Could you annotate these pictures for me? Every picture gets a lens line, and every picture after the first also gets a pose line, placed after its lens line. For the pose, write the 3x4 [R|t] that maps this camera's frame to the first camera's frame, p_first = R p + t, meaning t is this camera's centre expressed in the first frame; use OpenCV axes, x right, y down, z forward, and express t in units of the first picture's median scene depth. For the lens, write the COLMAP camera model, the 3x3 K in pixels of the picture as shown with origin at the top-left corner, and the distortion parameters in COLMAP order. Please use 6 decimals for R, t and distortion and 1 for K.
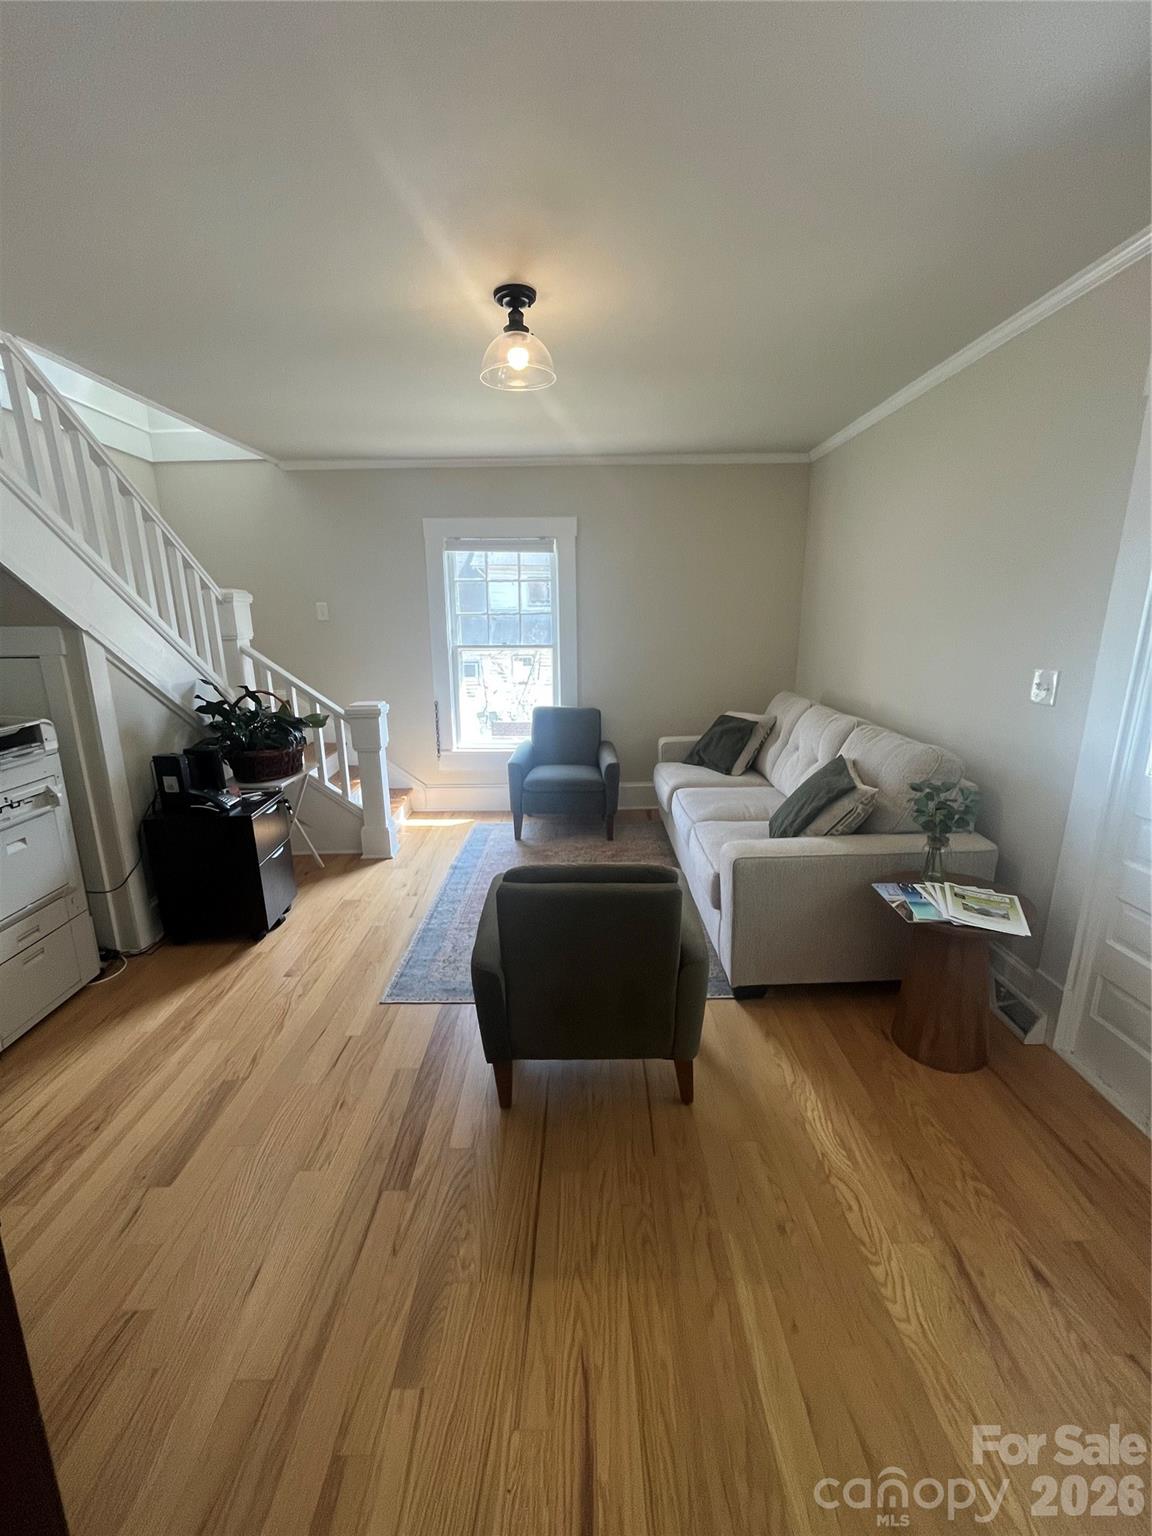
lens RADIAL K [[621.5, 0, 576.7], [0, 621.5, 765.9], [0, 0, 1]] dist [-0.004082, -0.000750]
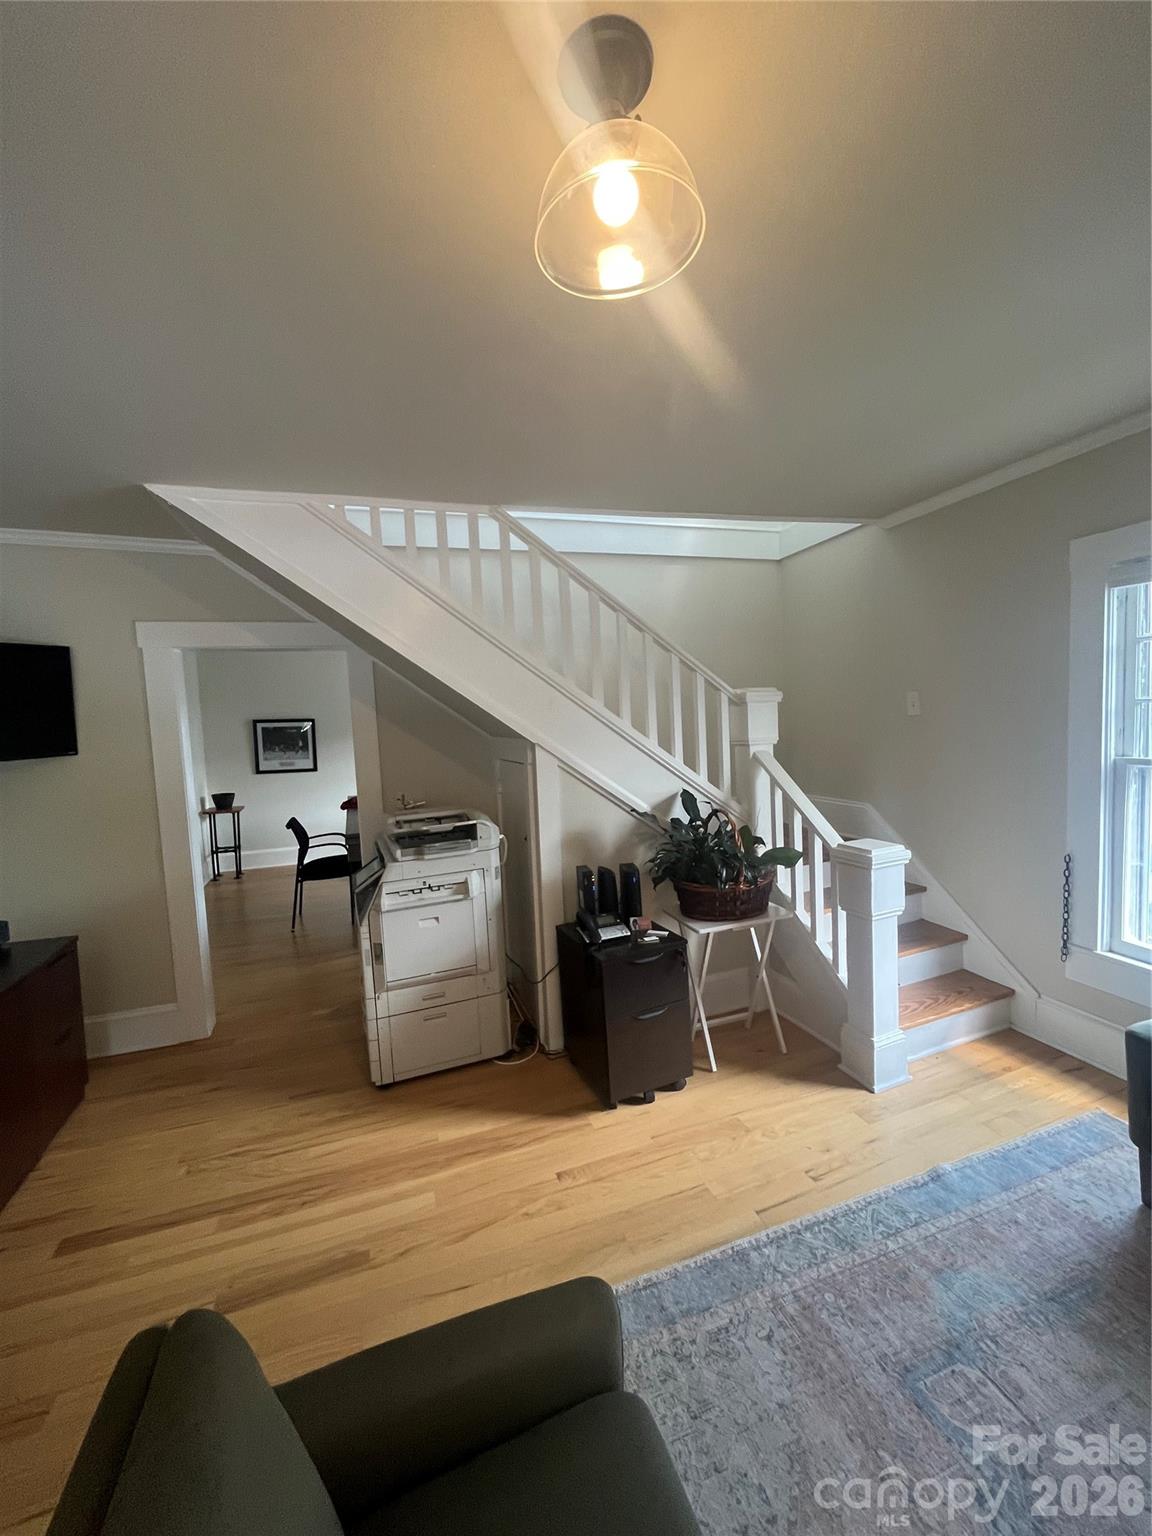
lens RADIAL K [[620.9, 0, 580.3], [0, 620.9, 767.0], [0, 0, 1]] dist [-0.001790, -0.000568]
pose [[0.323627, 0.064520, -0.943982, 0.249348], [-0.173098, 0.984872, 0.007972, -0.181329], [0.930216, 0.160821, 0.329900, 0.649760]]
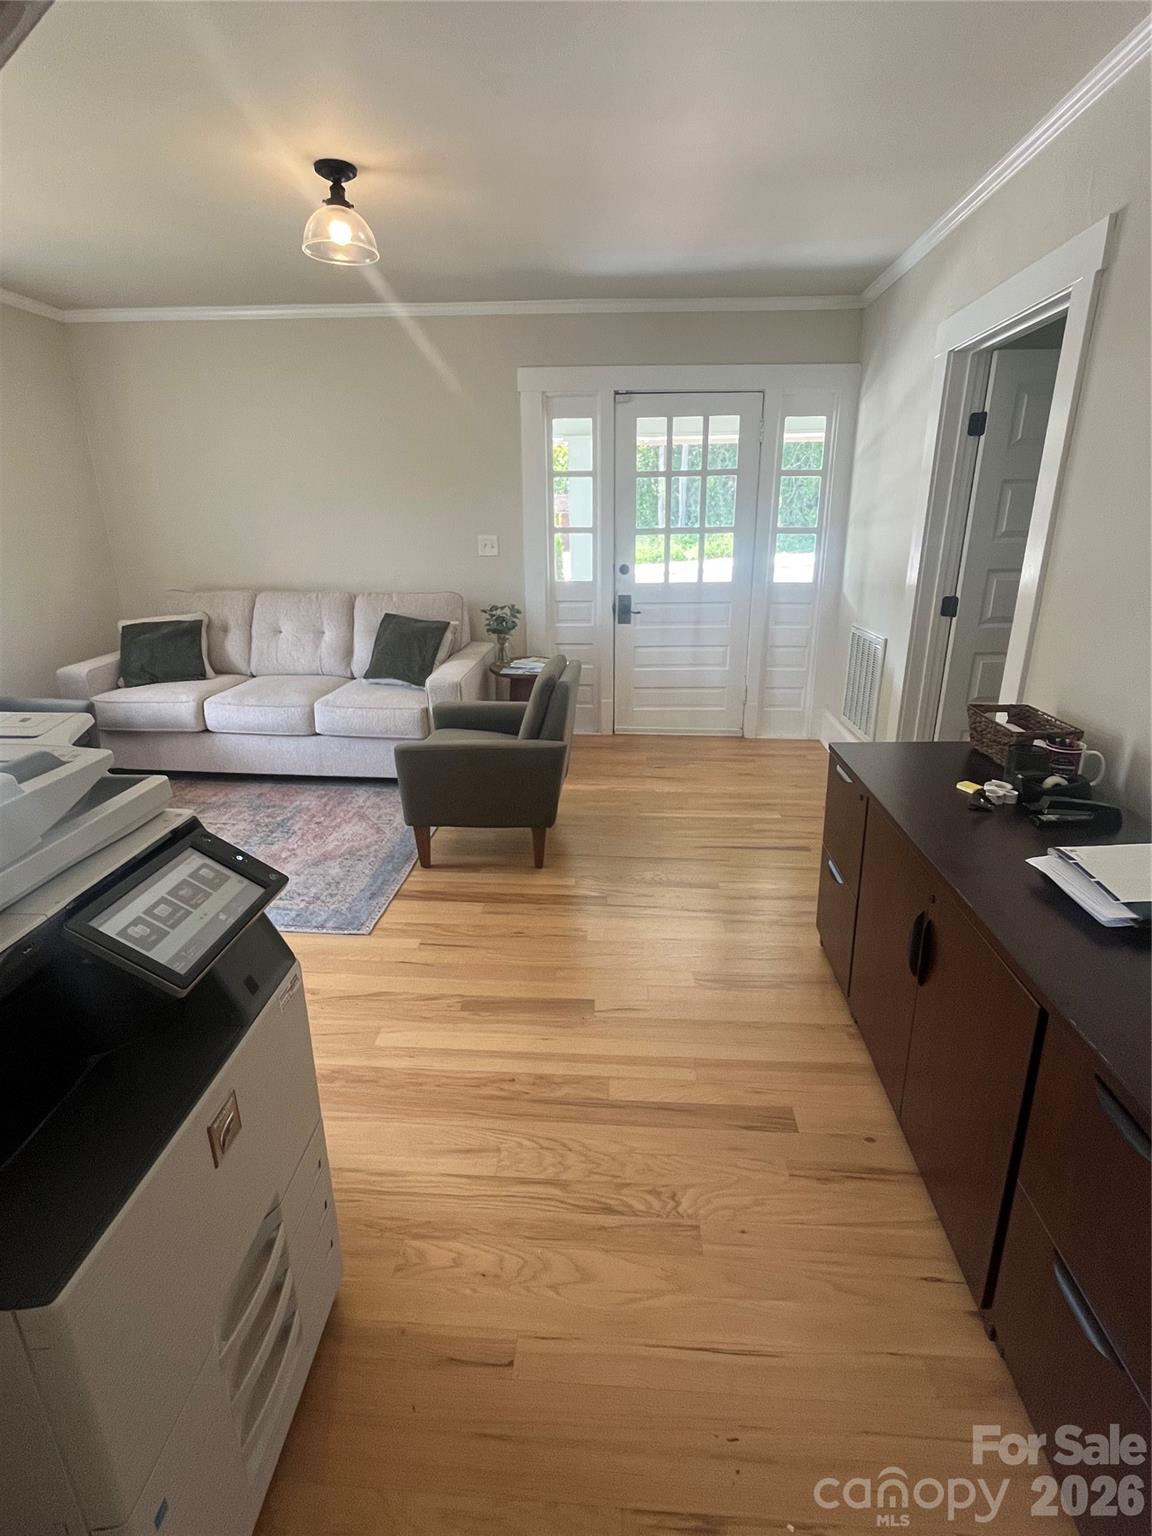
lens RADIAL K [[722.0, 0, 578.7], [0, 722.0, 757.5], [0, 0, 1]] dist [-0.000430, -0.000147]
pose [[0.080150, -0.307351, 0.948215, -1.065312], [0.238291, 0.929601, 0.281175, -0.065615], [-0.967881, 0.203415, 0.147746, 0.447878]]
